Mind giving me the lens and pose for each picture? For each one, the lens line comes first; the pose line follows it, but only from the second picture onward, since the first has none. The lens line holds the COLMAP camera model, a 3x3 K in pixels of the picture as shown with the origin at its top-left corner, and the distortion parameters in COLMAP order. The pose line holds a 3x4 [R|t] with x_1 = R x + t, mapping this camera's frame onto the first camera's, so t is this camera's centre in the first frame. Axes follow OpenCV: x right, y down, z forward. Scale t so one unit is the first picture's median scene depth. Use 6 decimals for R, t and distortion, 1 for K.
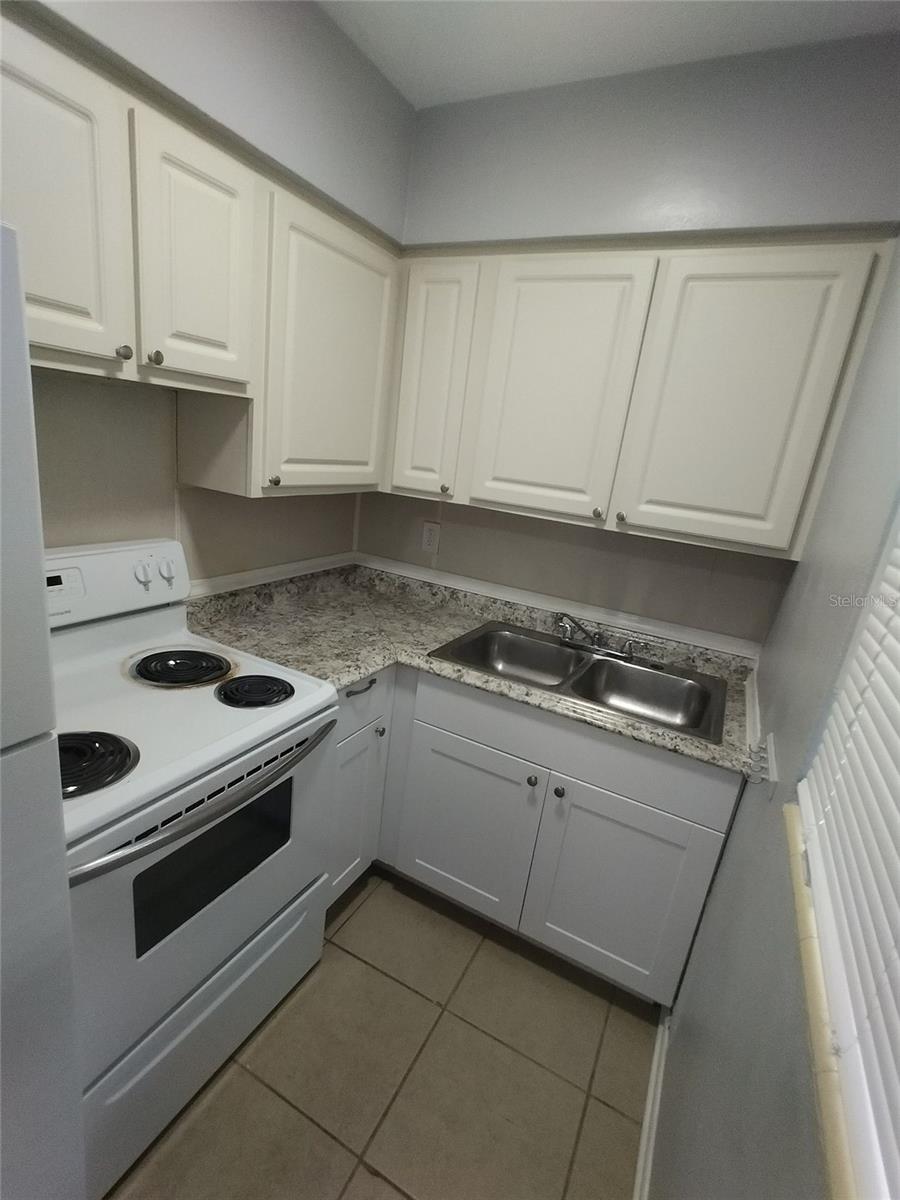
lens RADIAL K [[564.3, 0, 445.2], [0, 564.3, 622.0], [0, 0, 1]] dist [-0.005233, -0.000228]
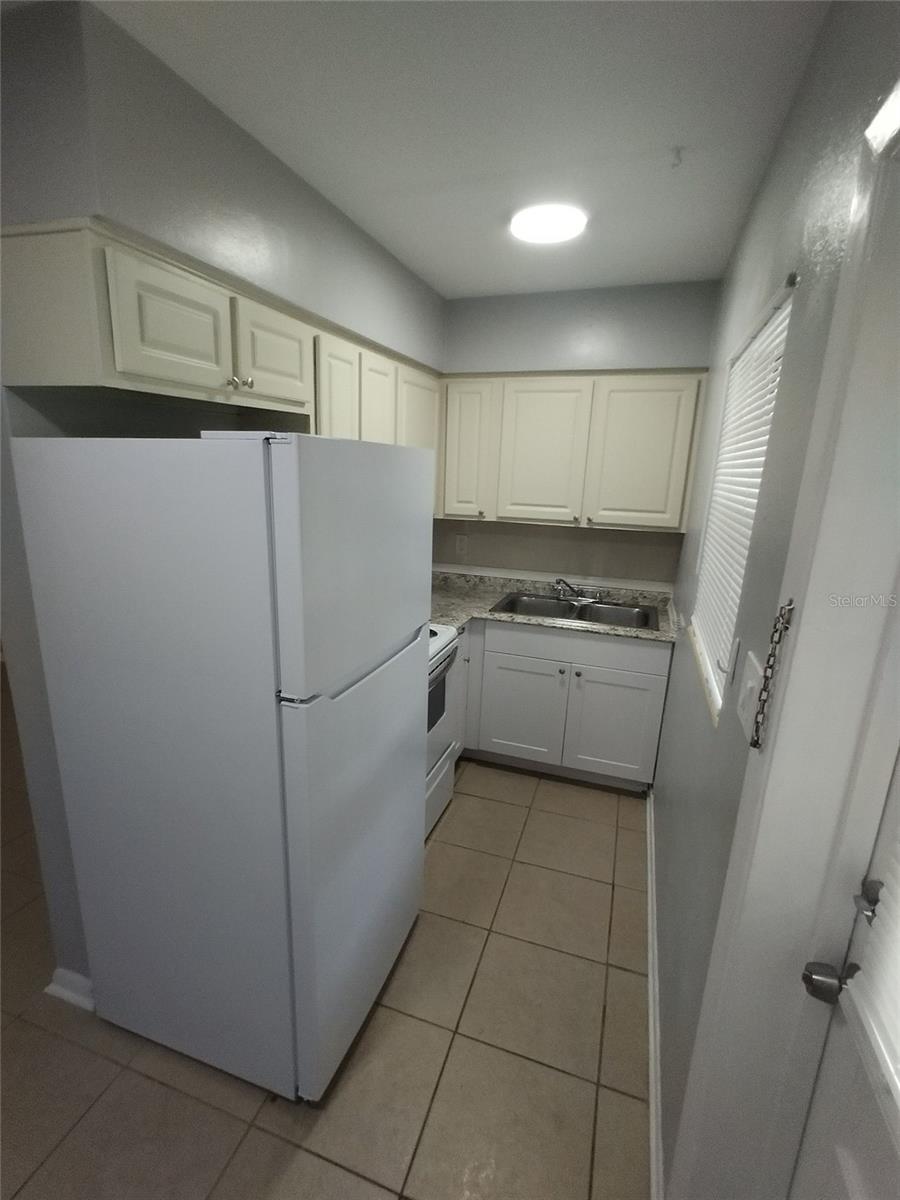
lens RADIAL K [[564.3, 0, 445.2], [0, 564.3, 622.0], [0, 0, 1]] dist [-0.005233, -0.000228]
pose [[0.984870, -0.123192, 0.121879, -0.385192], [0.125840, 0.991948, -0.014240, 0.101551], [-0.119144, 0.029362, 0.992443, -0.688930]]
